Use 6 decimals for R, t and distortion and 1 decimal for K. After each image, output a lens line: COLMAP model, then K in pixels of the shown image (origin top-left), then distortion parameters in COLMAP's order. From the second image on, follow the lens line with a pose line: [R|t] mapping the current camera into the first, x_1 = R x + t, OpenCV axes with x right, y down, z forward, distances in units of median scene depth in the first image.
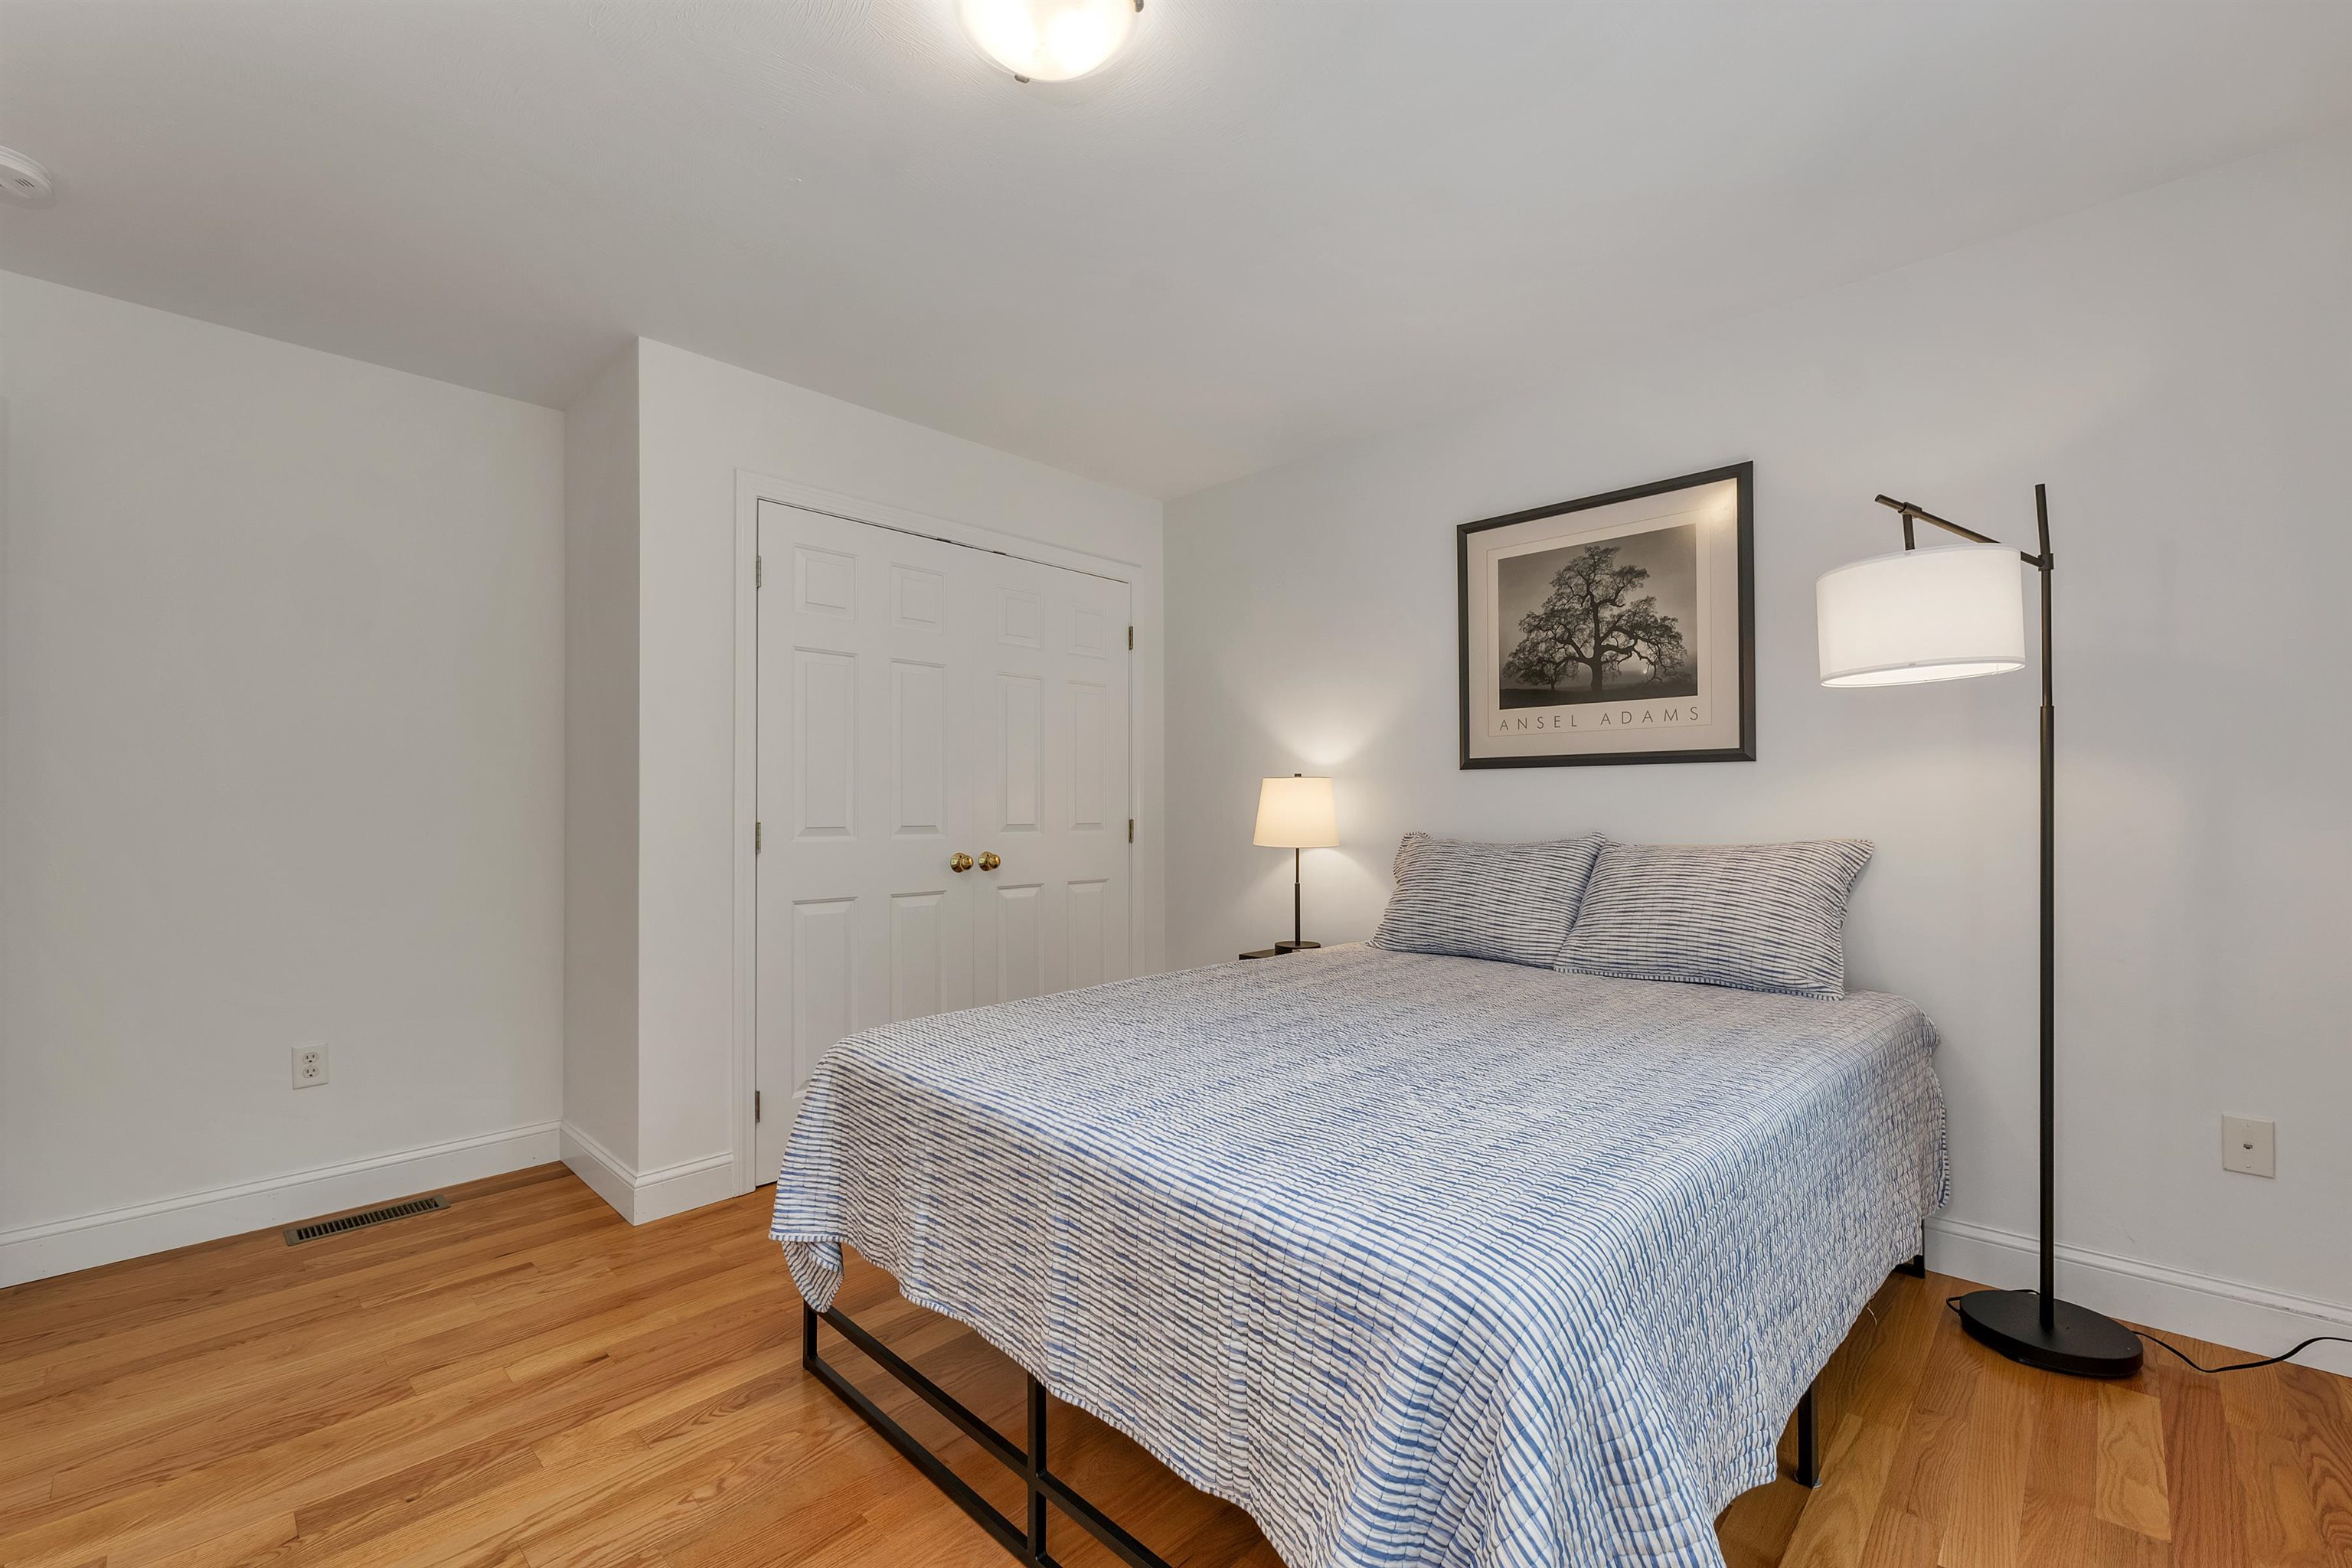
lens RADIAL K [[990.0, 0, 1173.1], [0, 990.0, 787.2], [0, 0, 1]] dist [0.000940, 0.000417]
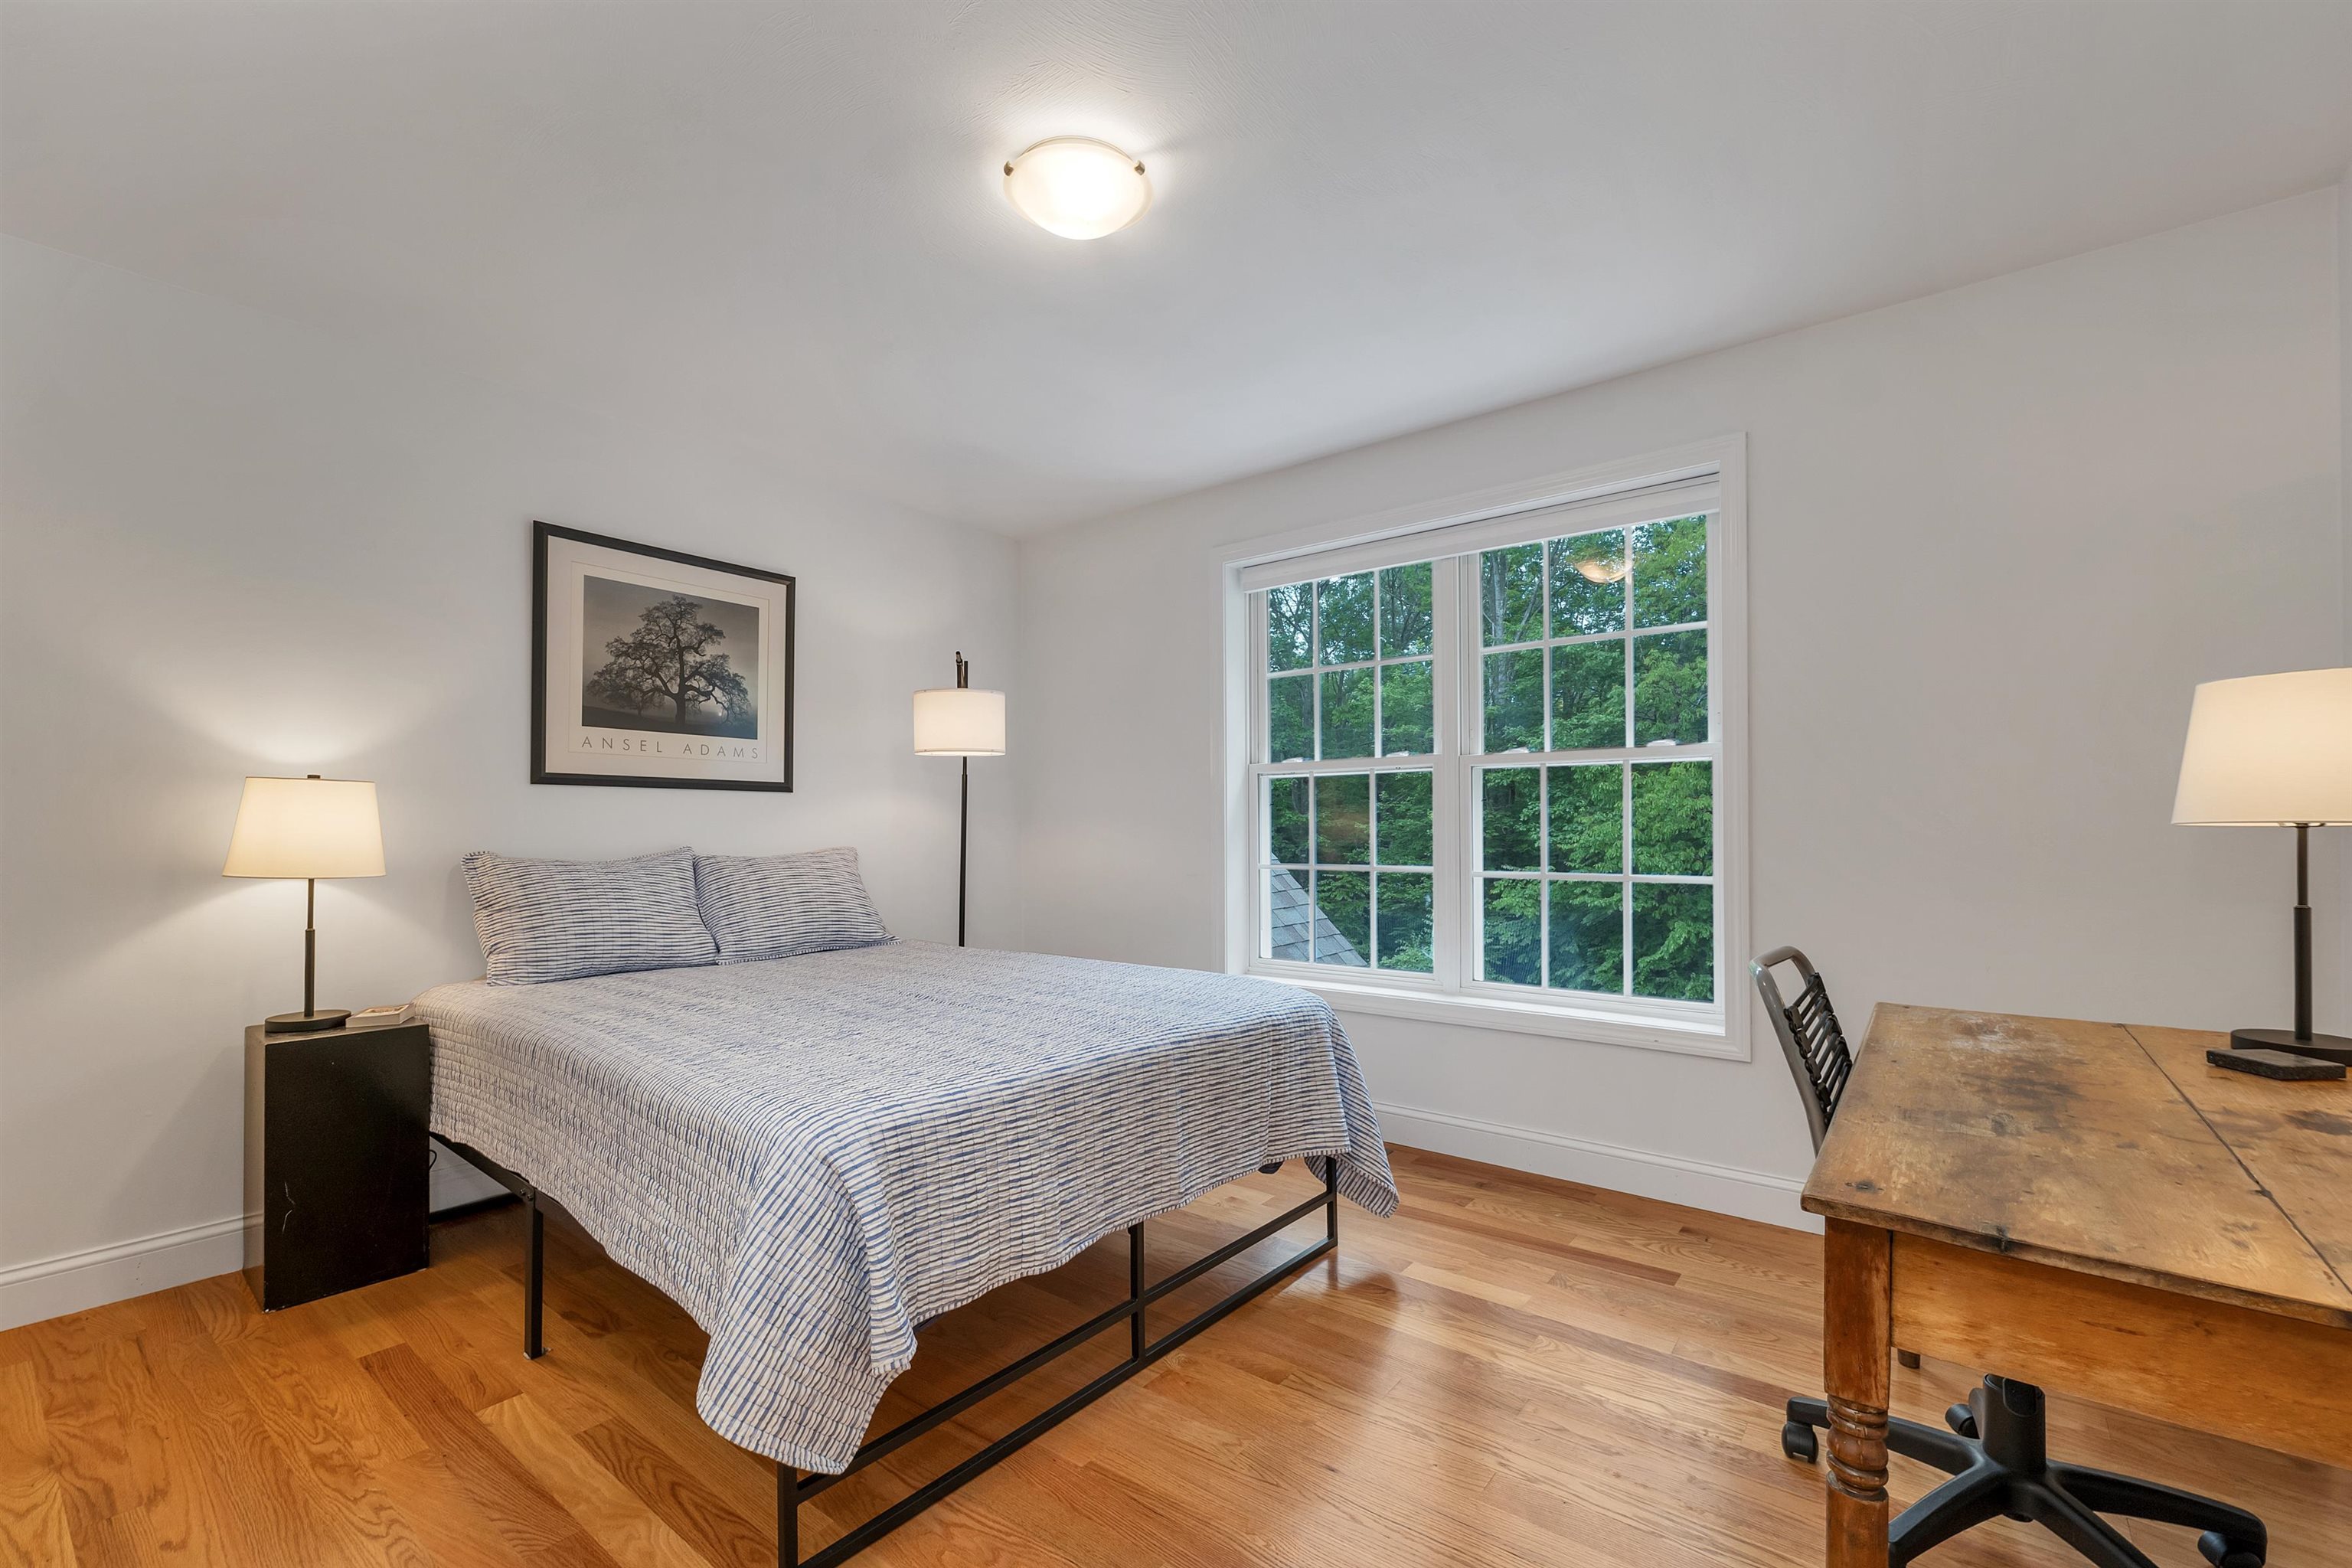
lens RADIAL K [[990.0, 0, 1173.1], [0, 990.0, 787.2], [0, 0, 1]] dist [0.000940, 0.000417]
pose [[-0.099447, 0.045333, 0.994010, -0.766096], [-0.019811, 0.998673, -0.047527, 0.019669], [-0.994846, -0.024419, -0.098417, 0.545211]]
